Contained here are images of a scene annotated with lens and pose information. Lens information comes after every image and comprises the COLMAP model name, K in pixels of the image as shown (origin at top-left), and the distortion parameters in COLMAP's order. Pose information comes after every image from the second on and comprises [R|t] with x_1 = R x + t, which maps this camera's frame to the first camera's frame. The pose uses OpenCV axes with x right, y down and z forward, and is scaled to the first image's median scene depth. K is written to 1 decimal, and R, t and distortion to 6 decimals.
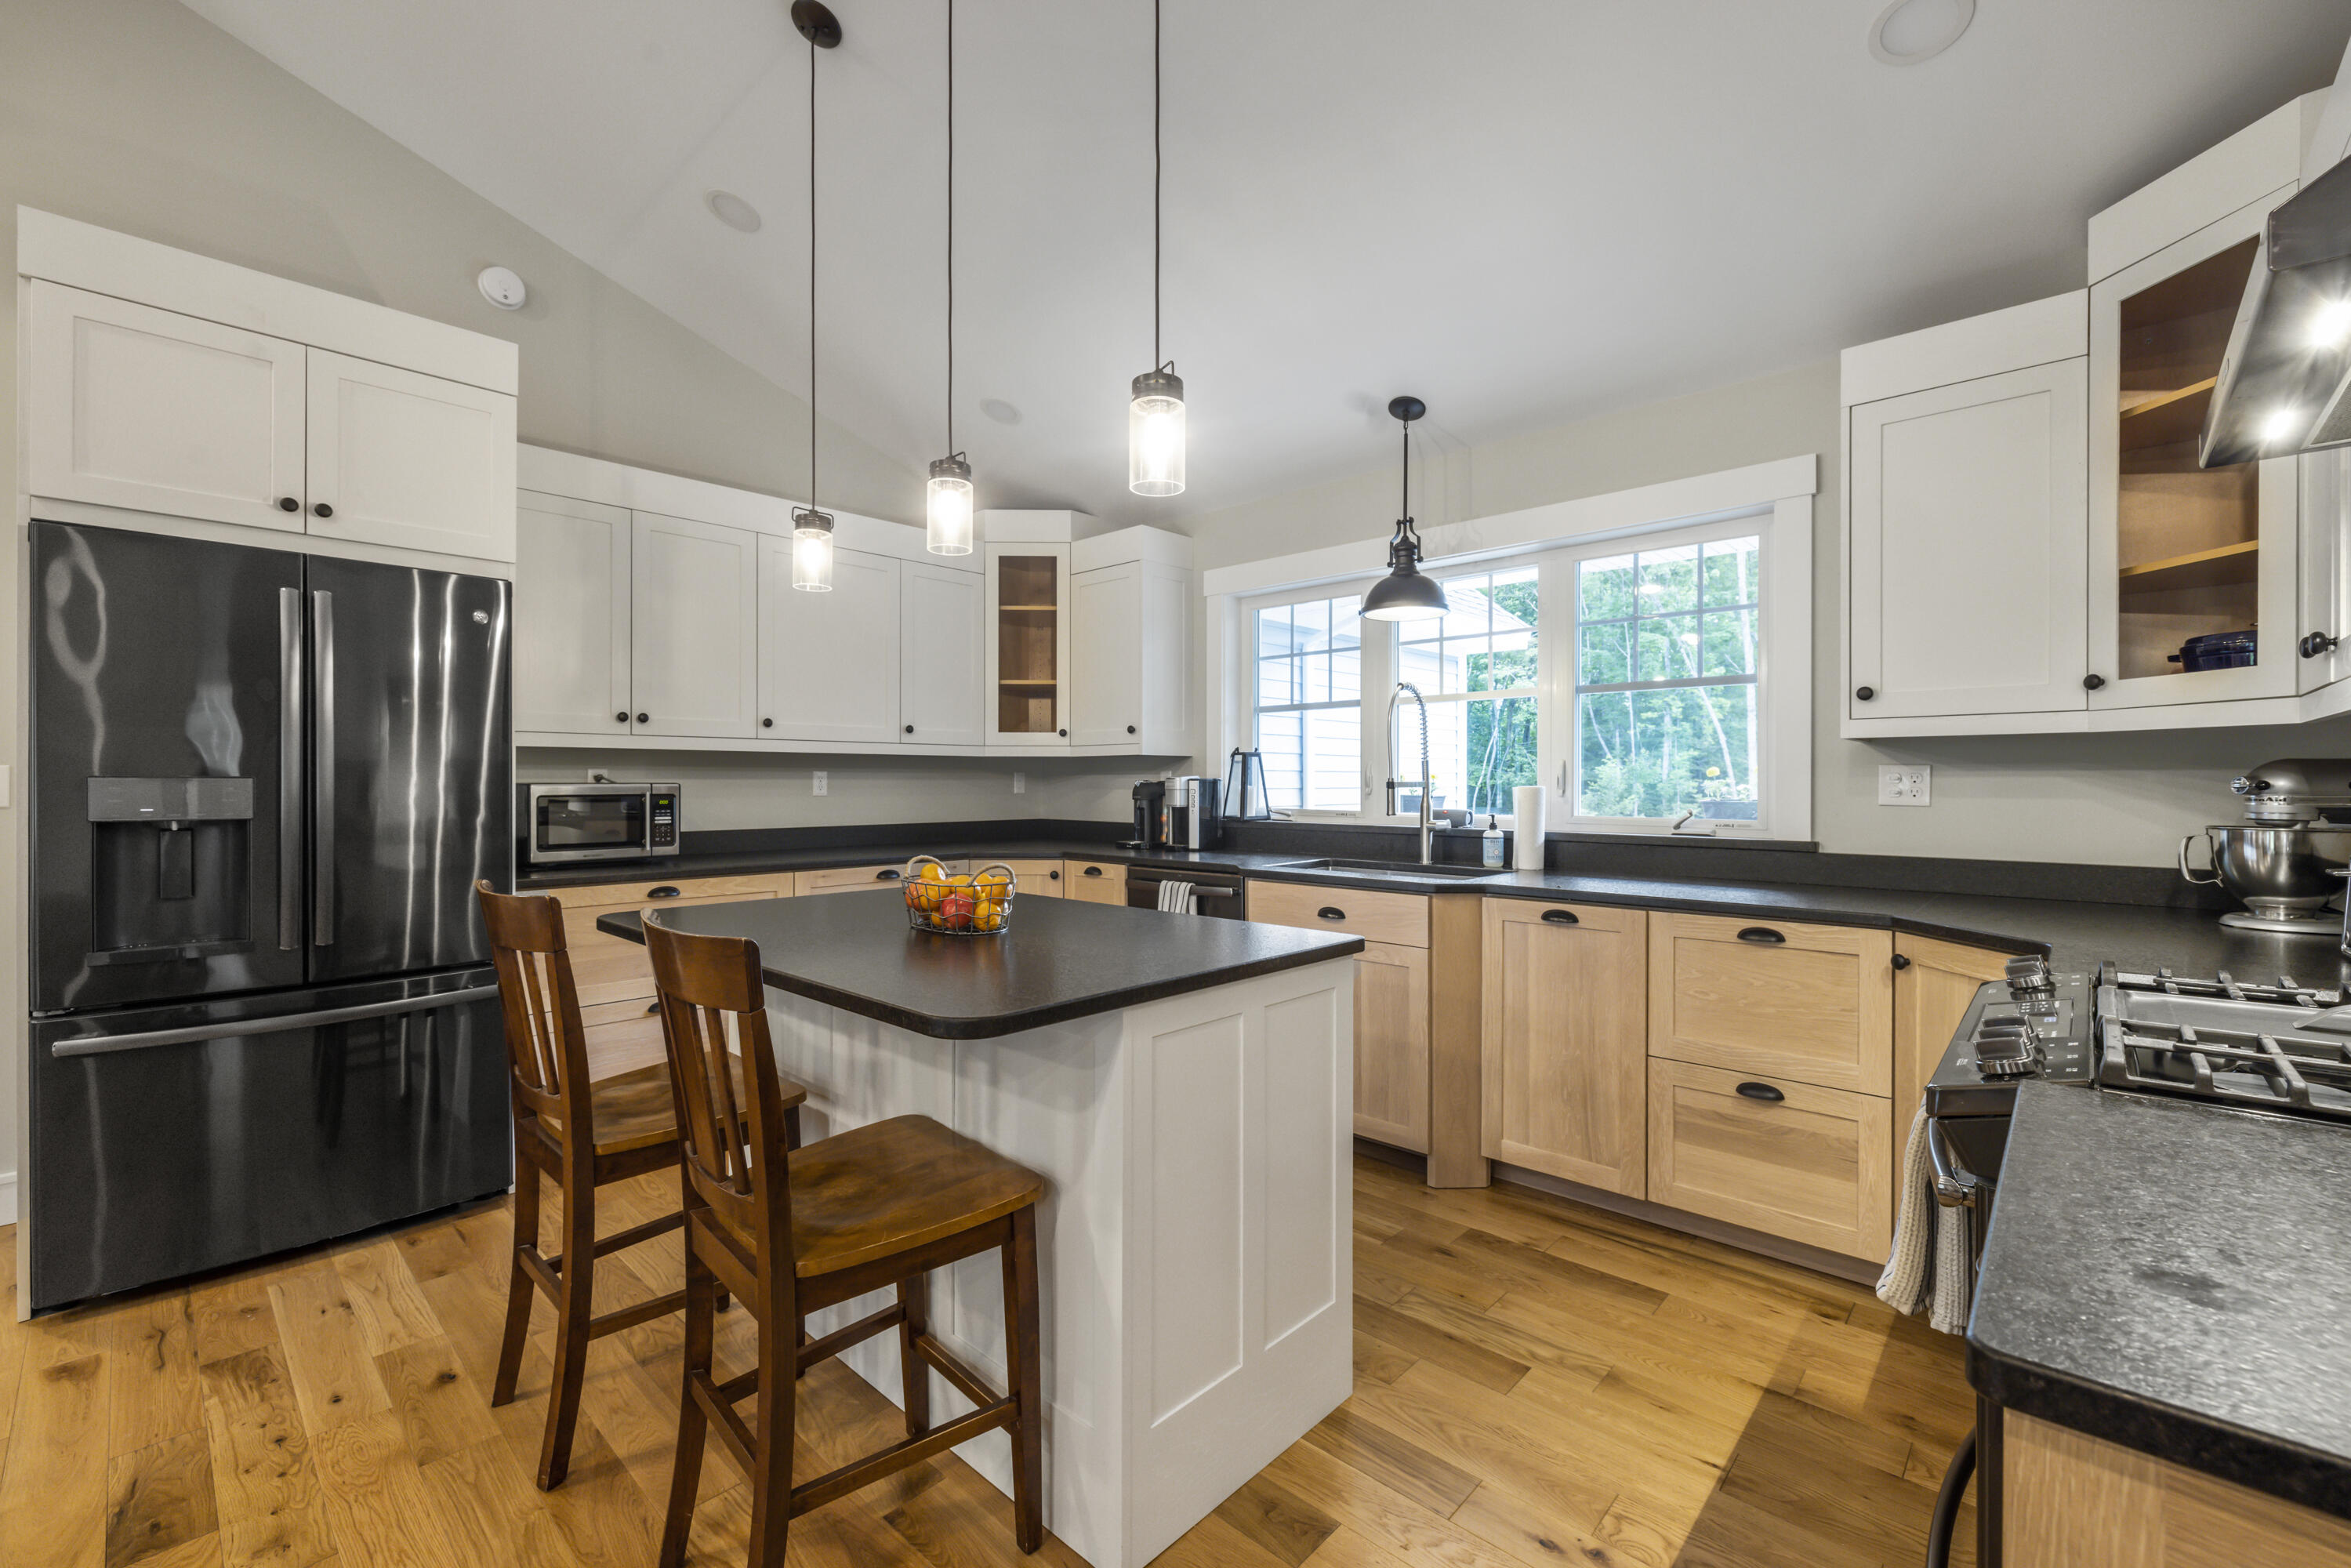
lens RADIAL K [[985.3, 0, 1175.5], [0, 985.3, 784.0], [0, 0, 1]] dist [0.000292, 0.000044]
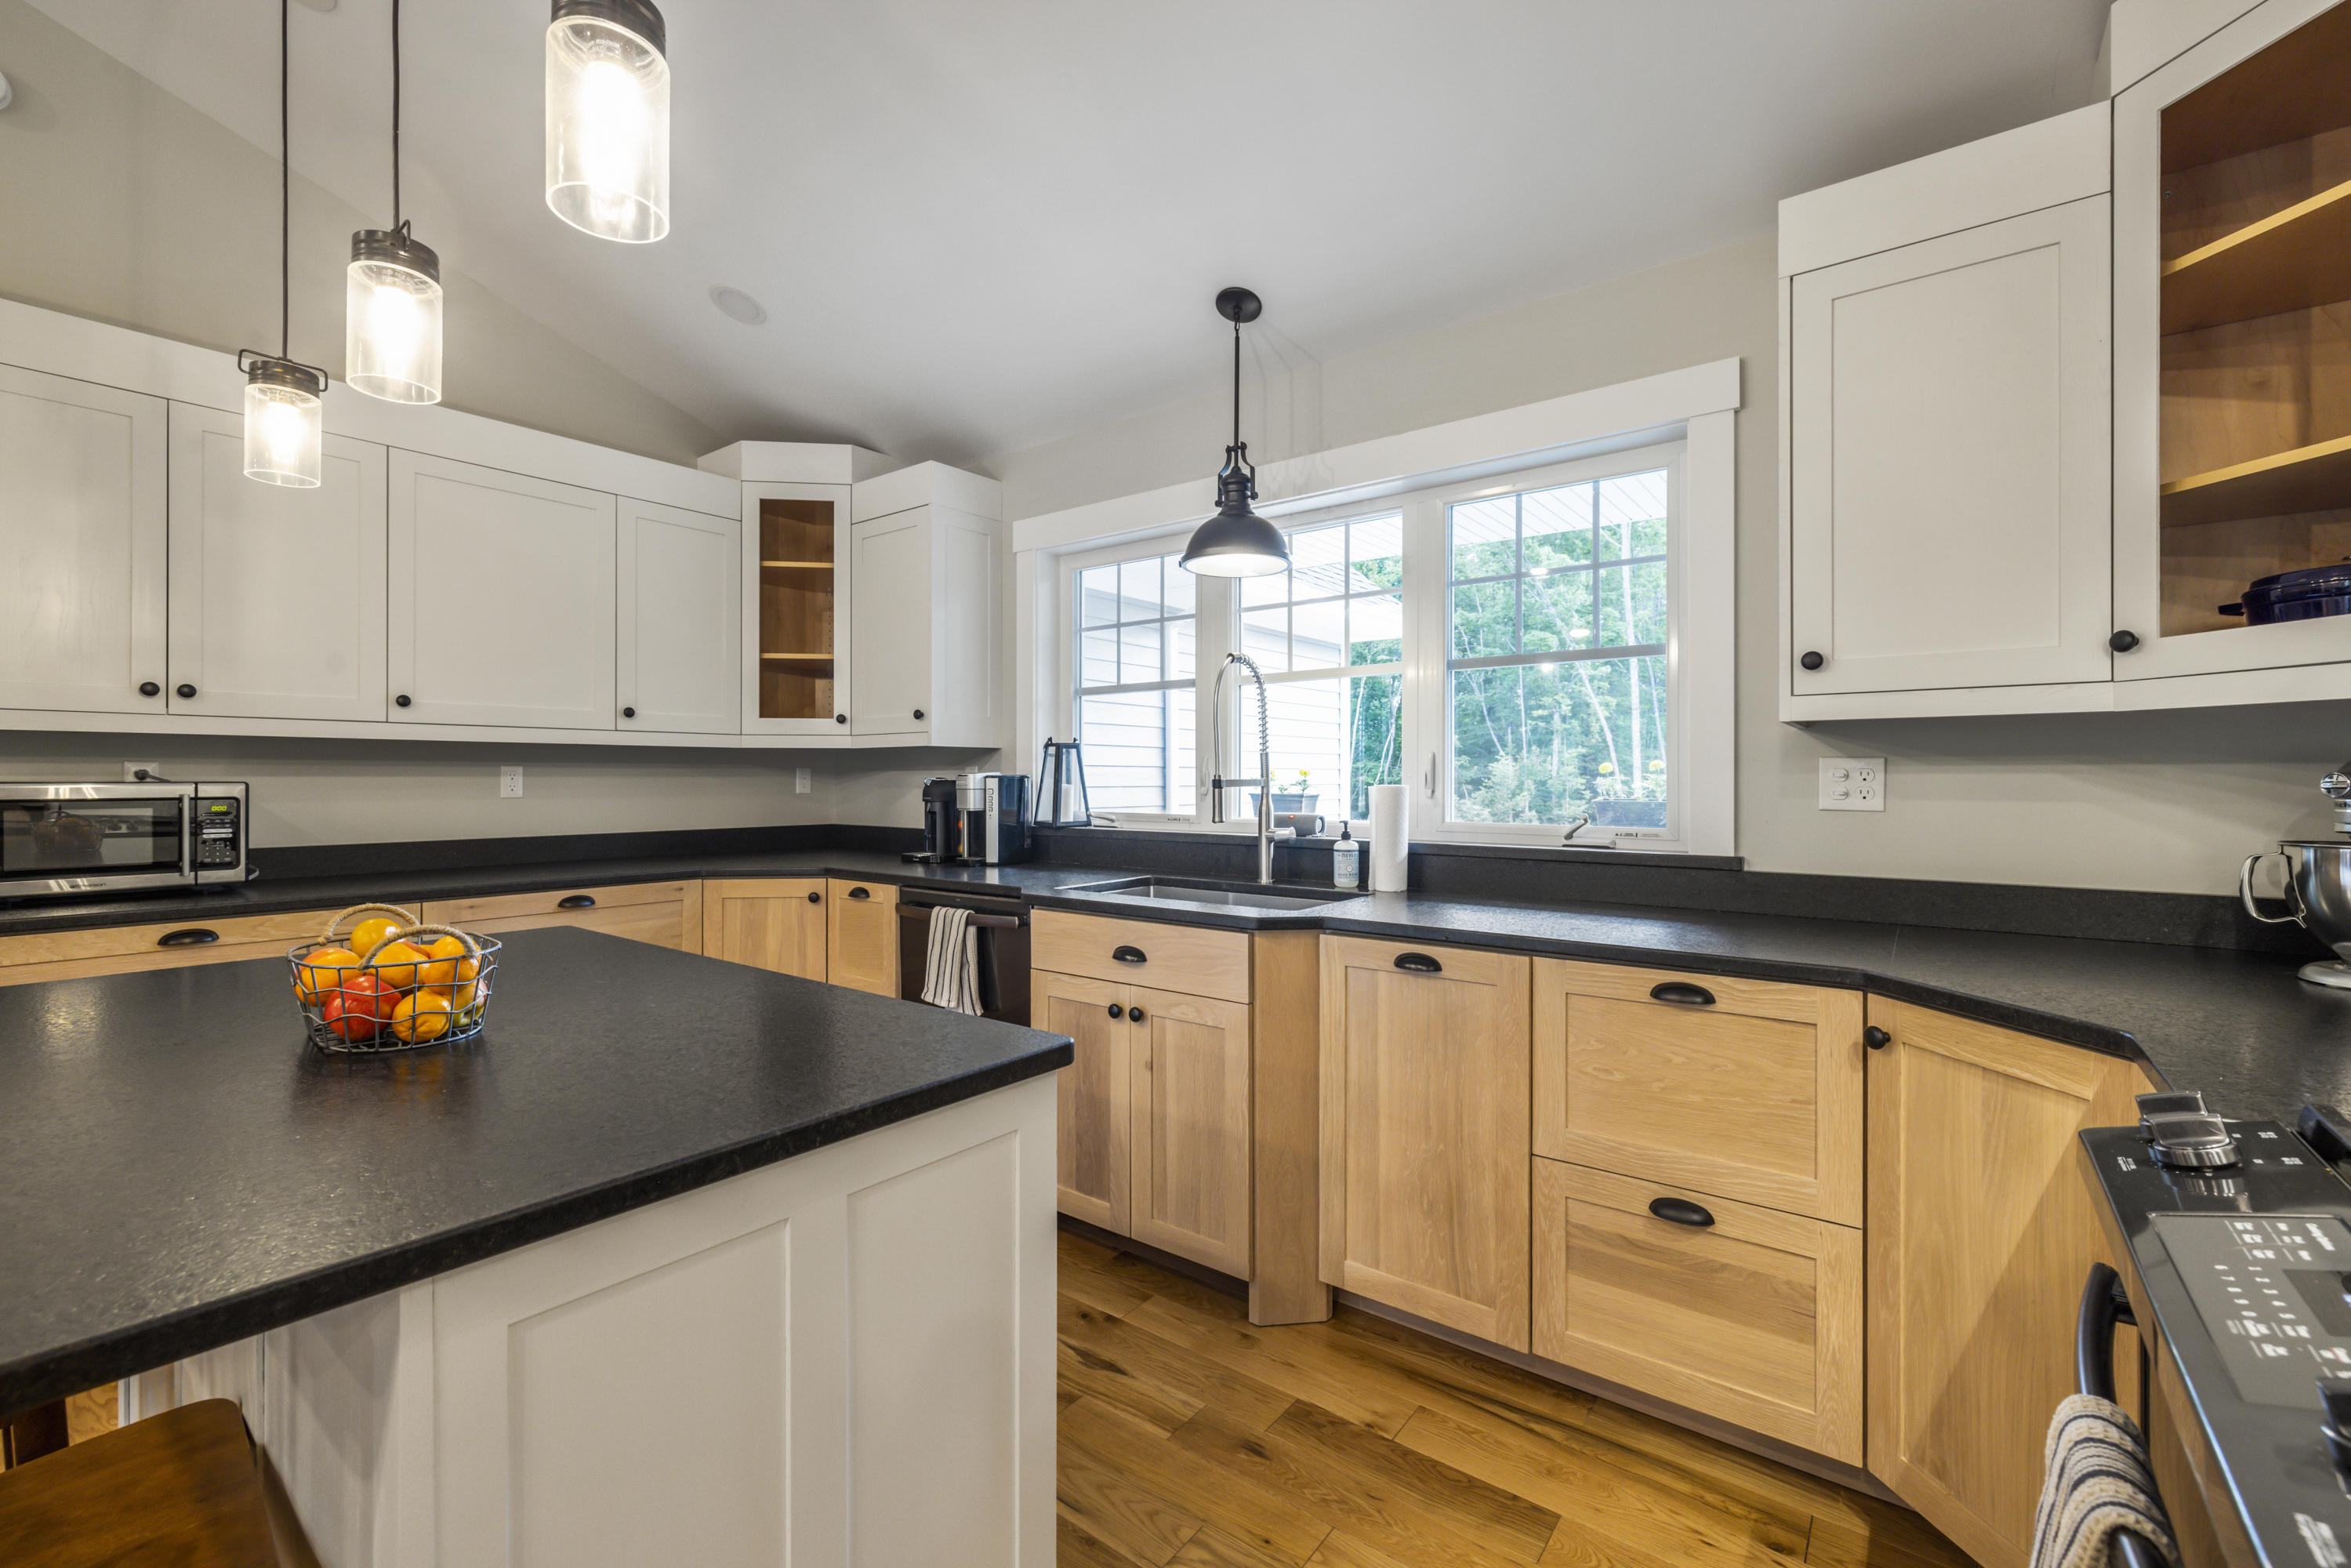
lens RADIAL K [[982.5, 0, 1179.1], [0, 982.5, 777.3], [0, 0, 1]] dist [0.000495, 0.000175]
pose [[0.995419, -0.000449, 0.095603, 0.113329], [0.000805, 0.999993, -0.003677, -0.001267], [-0.095601, 0.003737, 0.995413, 0.226847]]
